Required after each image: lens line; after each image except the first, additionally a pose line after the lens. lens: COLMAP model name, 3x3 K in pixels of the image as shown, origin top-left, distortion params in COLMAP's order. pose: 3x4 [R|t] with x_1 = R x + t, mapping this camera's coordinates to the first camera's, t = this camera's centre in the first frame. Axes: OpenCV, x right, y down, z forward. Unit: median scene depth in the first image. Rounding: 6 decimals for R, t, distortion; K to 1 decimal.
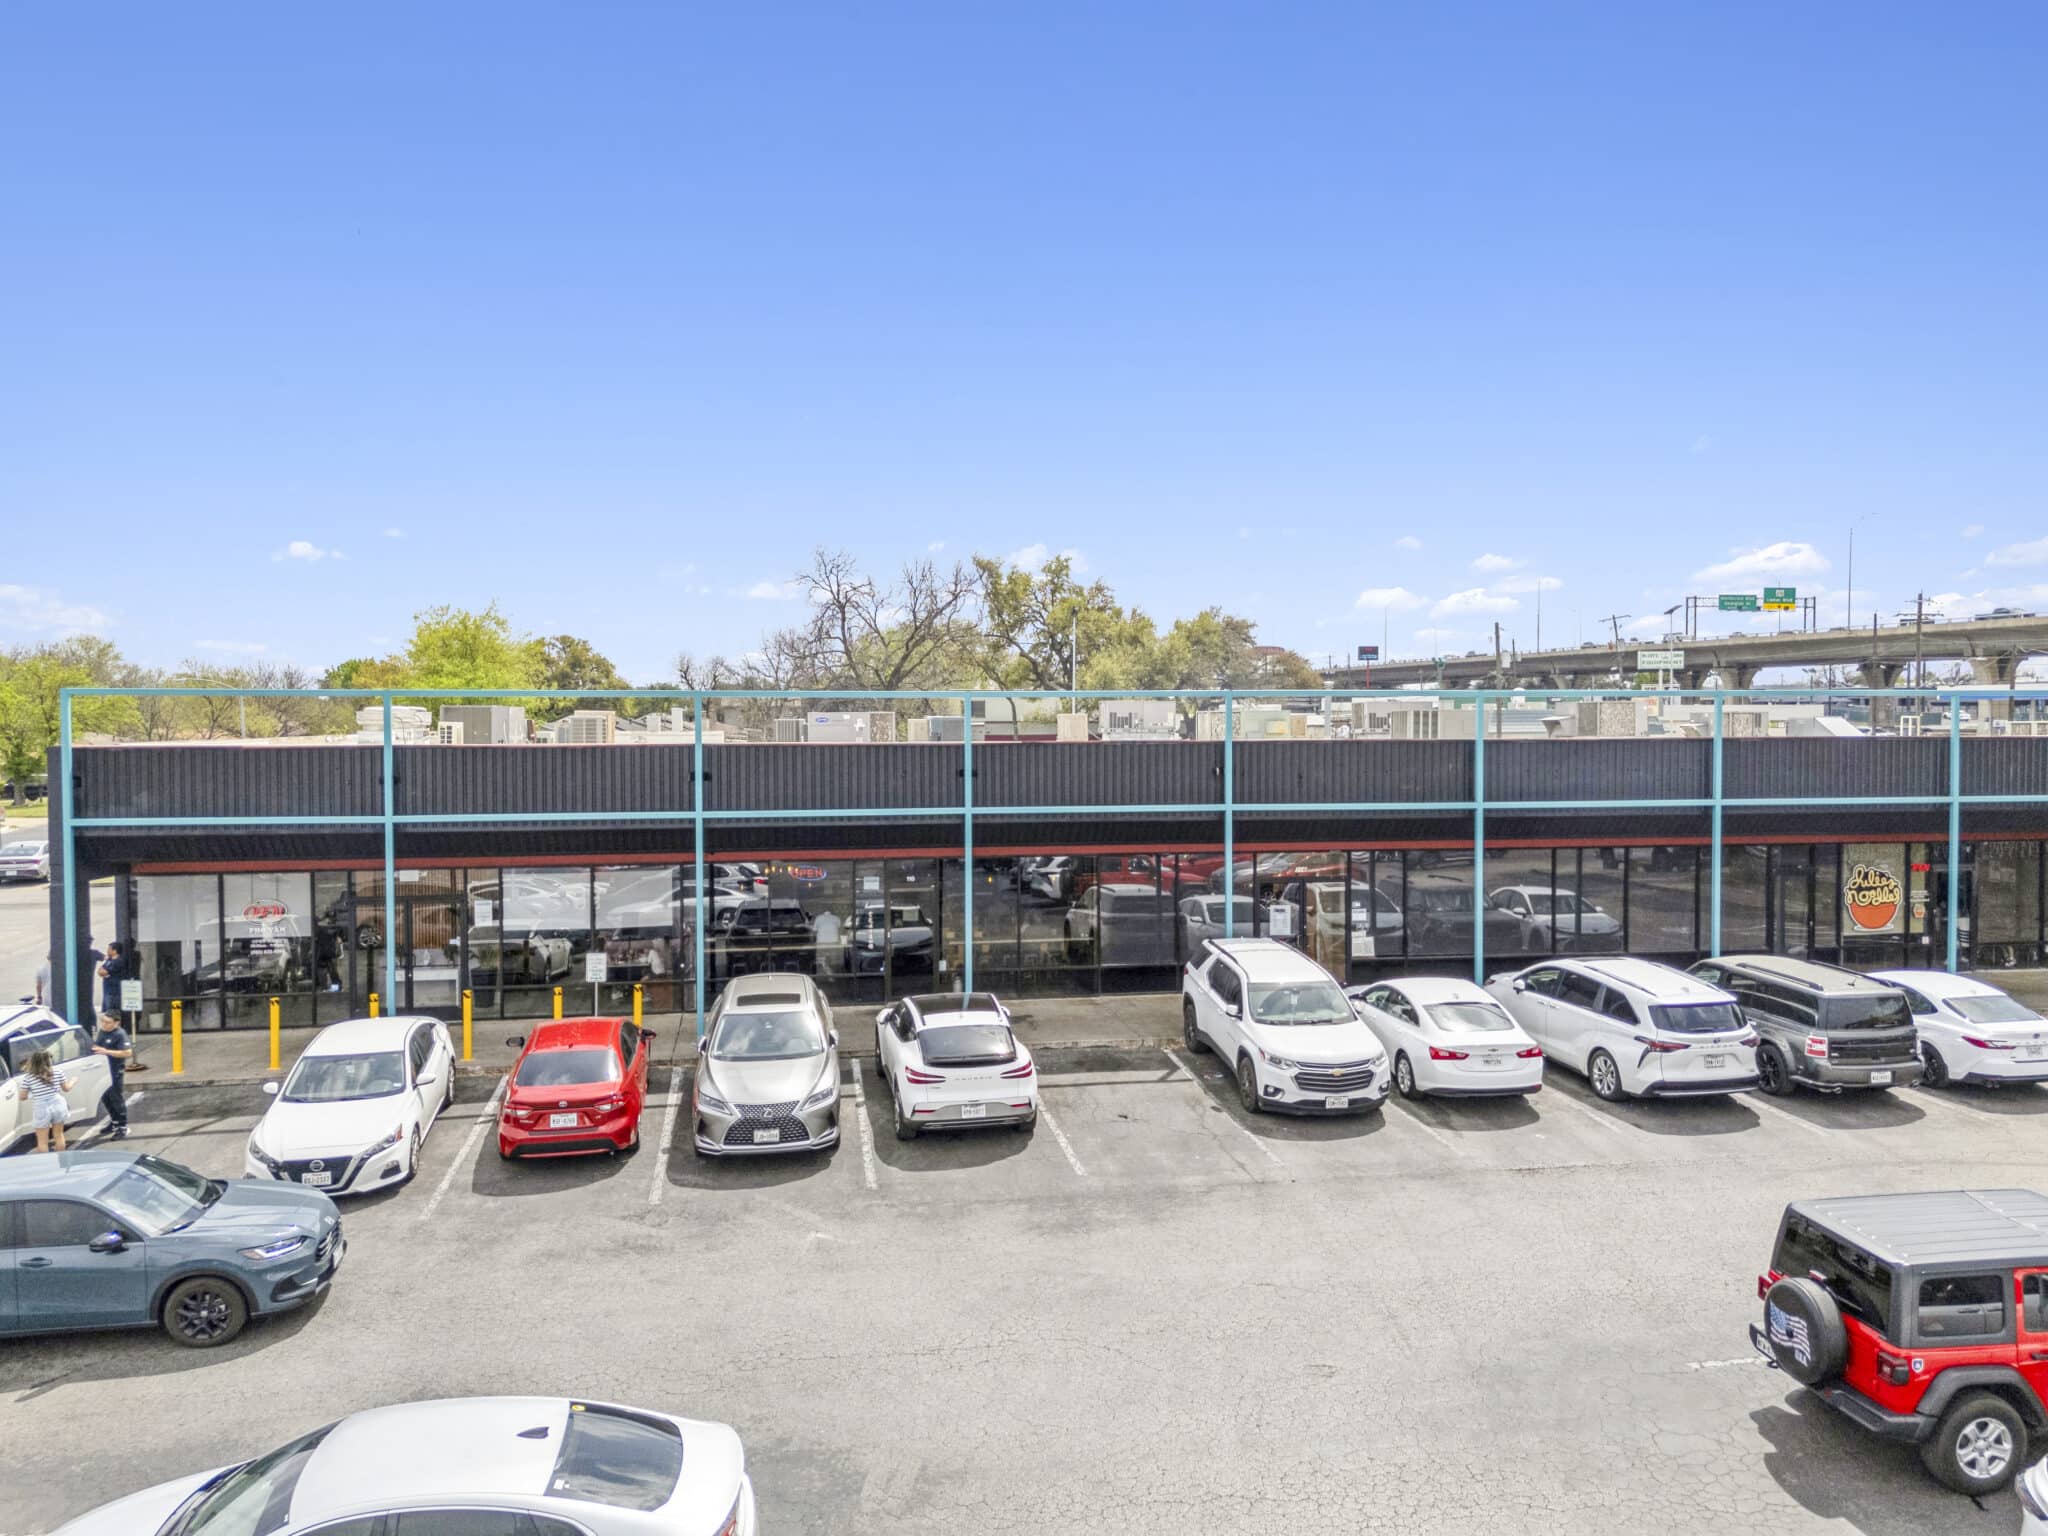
lens RADIAL K [[1479.2, 0, 1036.6], [0, 1479.2, 771.1], [0, 0, 1]] dist [0.055245, -0.010044]
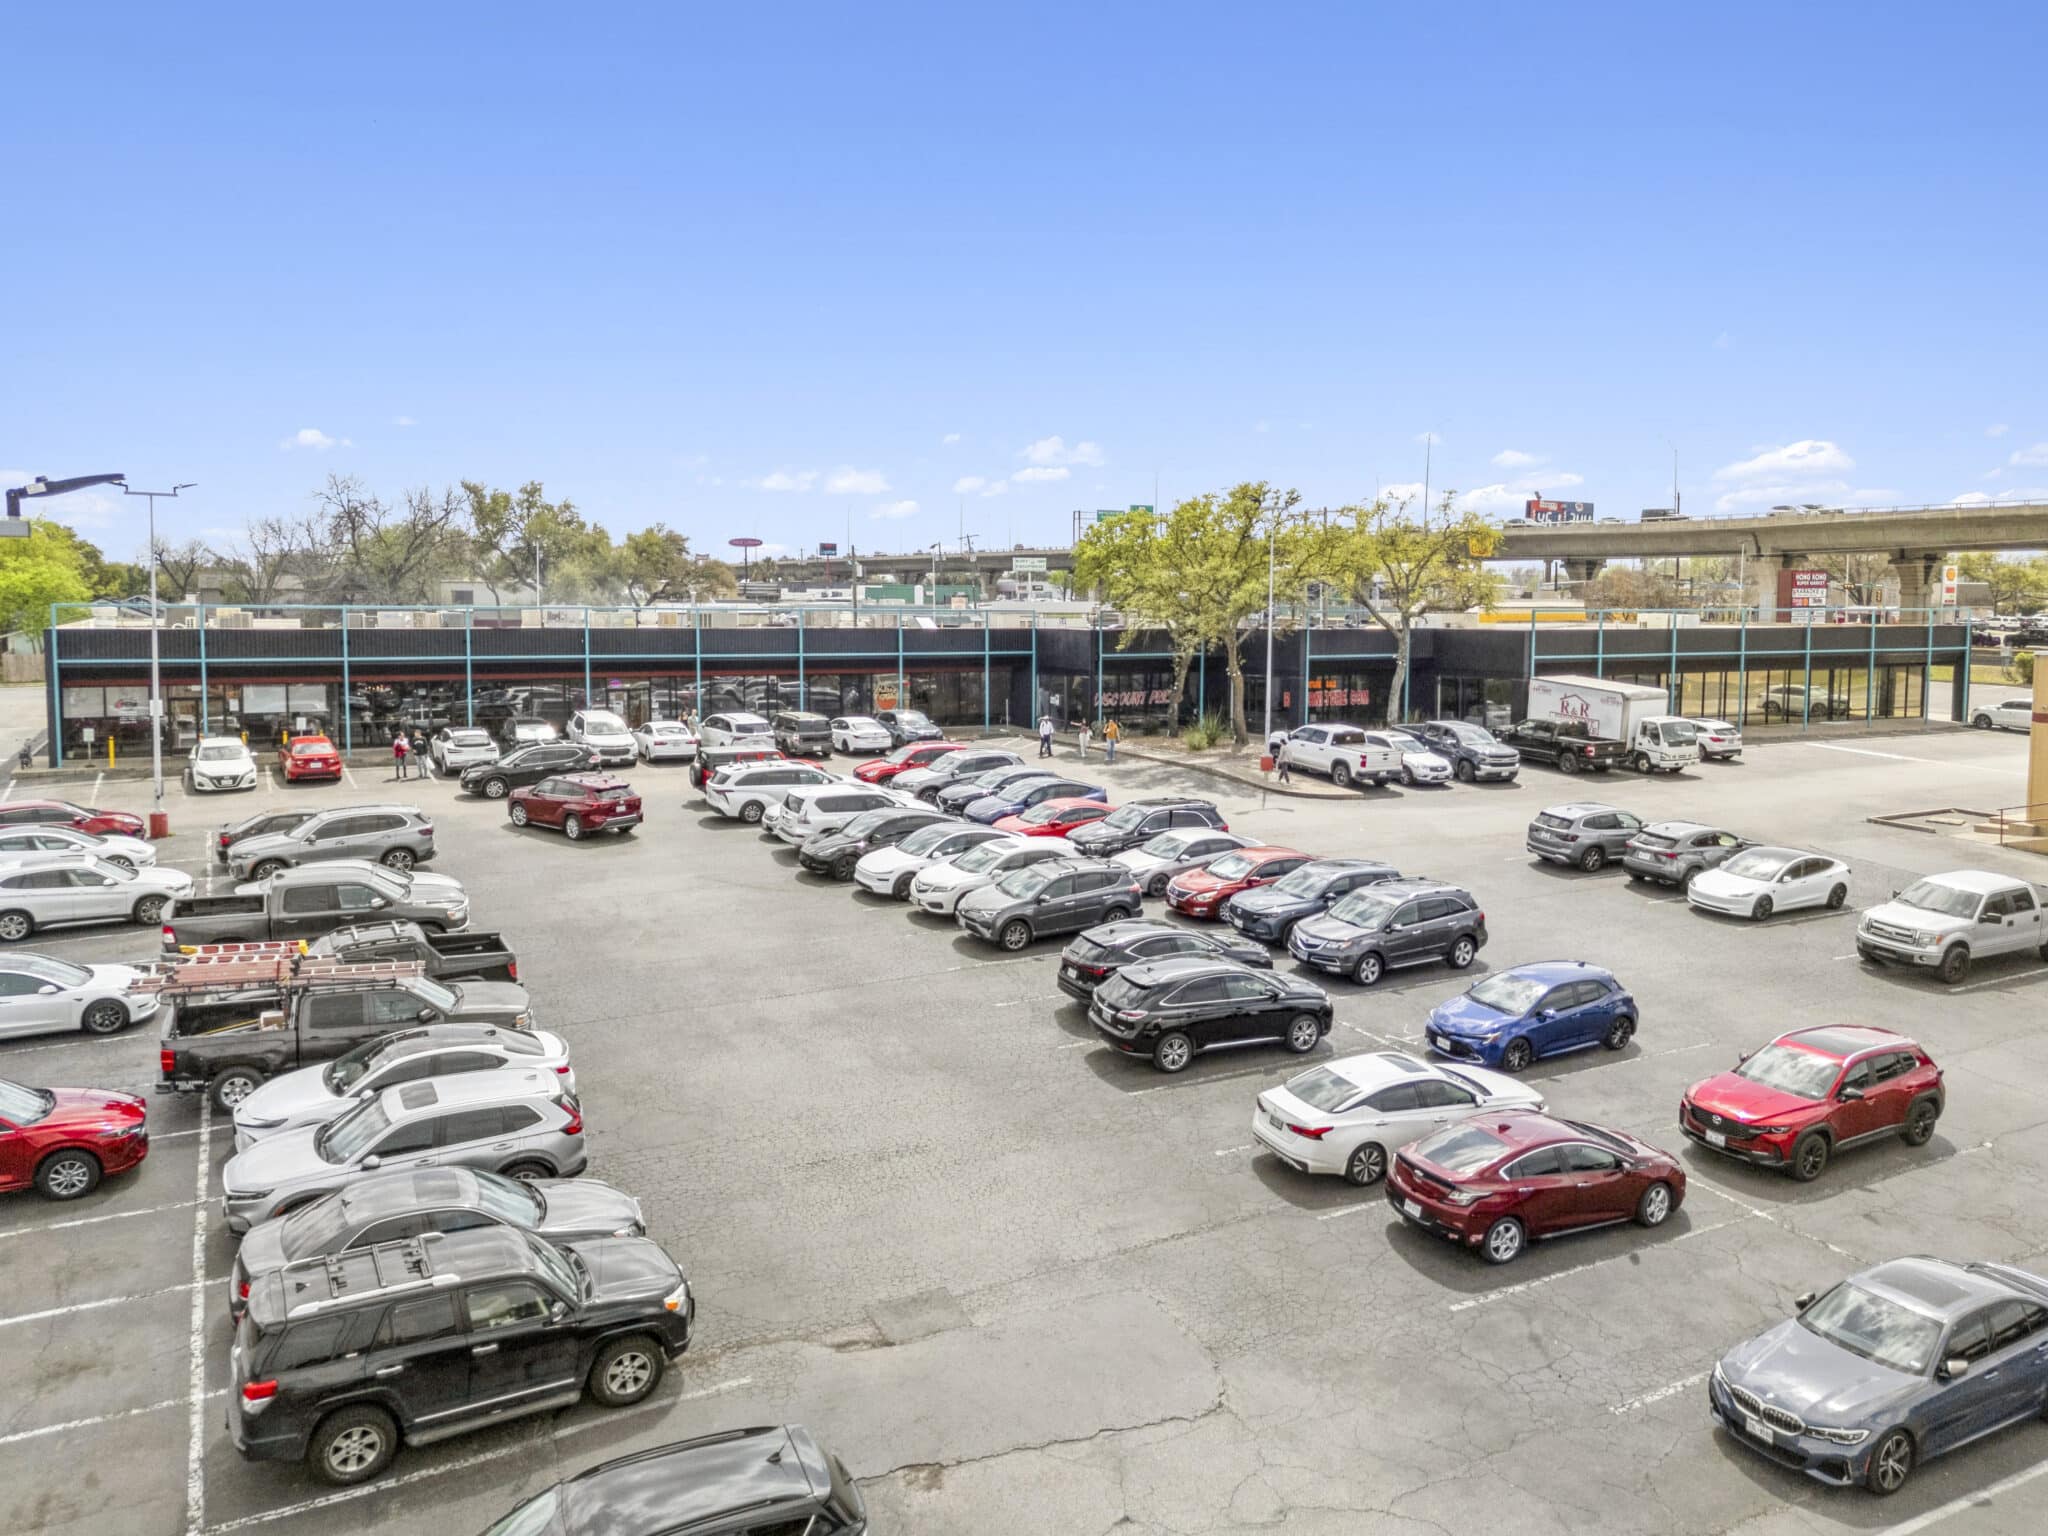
lens RADIAL K [[1479.2, 0, 1013.5], [0, 1479.2, 745.9], [0, 0, 1]] dist [0.055245, -0.010044]
pose [[0.952051, -0.021851, 0.305157, 0.014077], [0.002861, 0.998038, 0.062541, 0.005710], [-0.305925, -0.058669, 0.950246, -0.409830]]
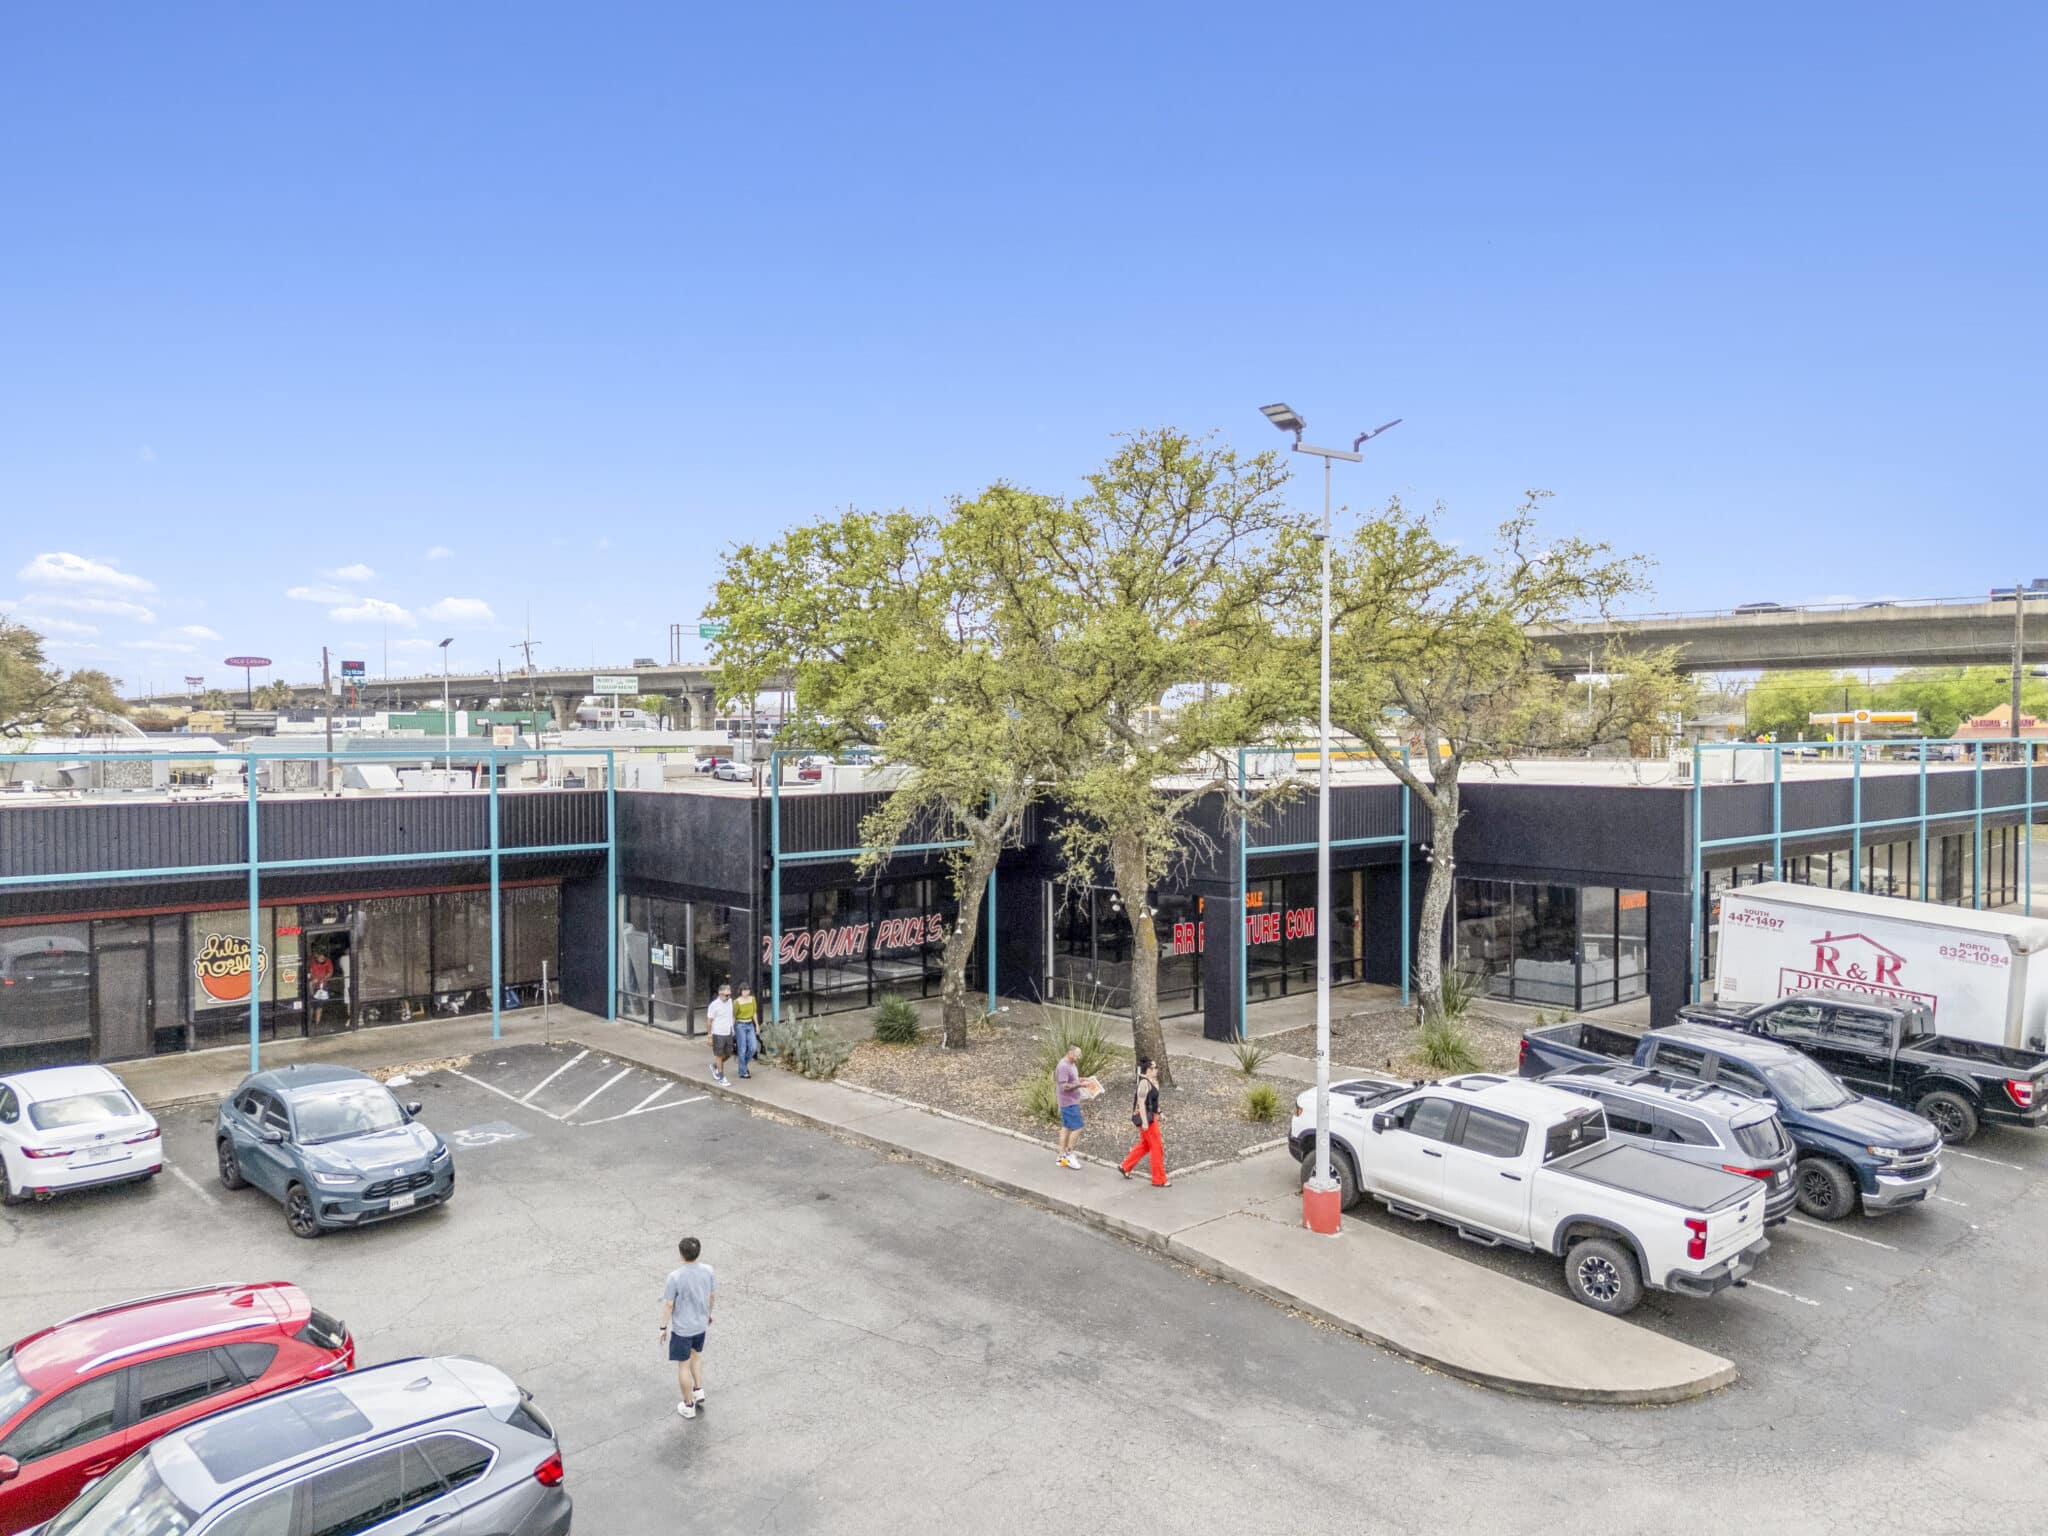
lens RADIAL K [[1479.2, 0, 1029.1], [0, 1479.2, 753.6], [0, 0, 1]] dist [0.055245, -0.010044]
pose [[0.830866, -0.007512, 0.556422, 0.147330], [0.019651, 0.999681, -0.015847, -0.008523], [-0.556125, 0.024101, 0.830749, -0.024453]]
